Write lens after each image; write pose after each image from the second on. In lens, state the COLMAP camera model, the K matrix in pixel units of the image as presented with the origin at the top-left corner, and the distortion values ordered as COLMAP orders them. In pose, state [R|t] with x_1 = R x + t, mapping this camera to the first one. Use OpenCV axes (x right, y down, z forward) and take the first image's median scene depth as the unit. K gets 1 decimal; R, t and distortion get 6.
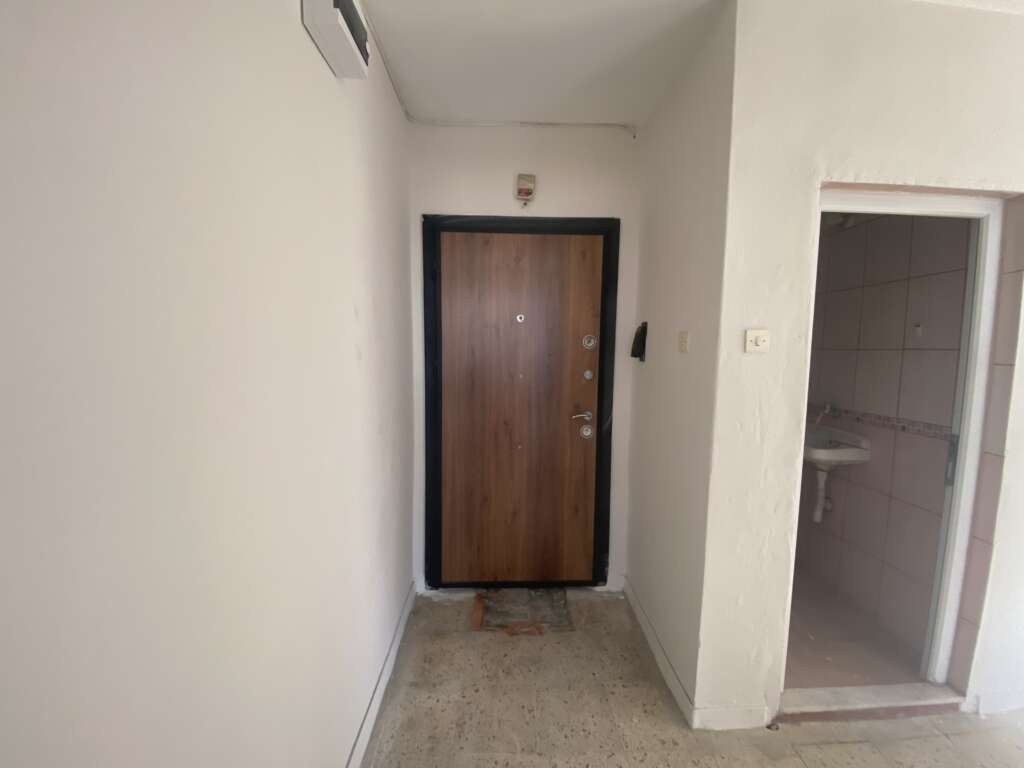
lens RADIAL K [[414.8, 0, 513.1], [0, 414.8, 382.1], [0, 0, 1]] dist [-0.012225, -0.001153]
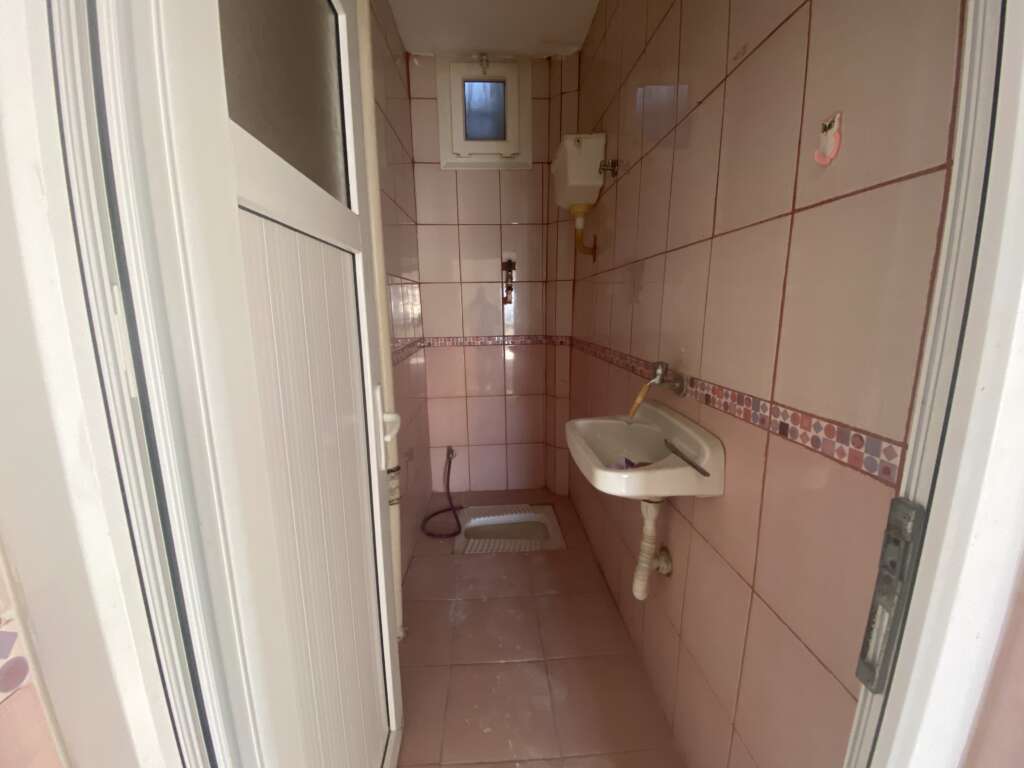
lens RADIAL K [[414.8, 0, 509.3], [0, 414.8, 388.6], [0, 0, 1]] dist [-0.012225, -0.001153]
pose [[0.998738, -0.037998, 0.032841, 0.658473], [0.034134, 0.993220, 0.111124, 0.023771], [-0.036841, -0.109863, 0.993264, 0.608412]]
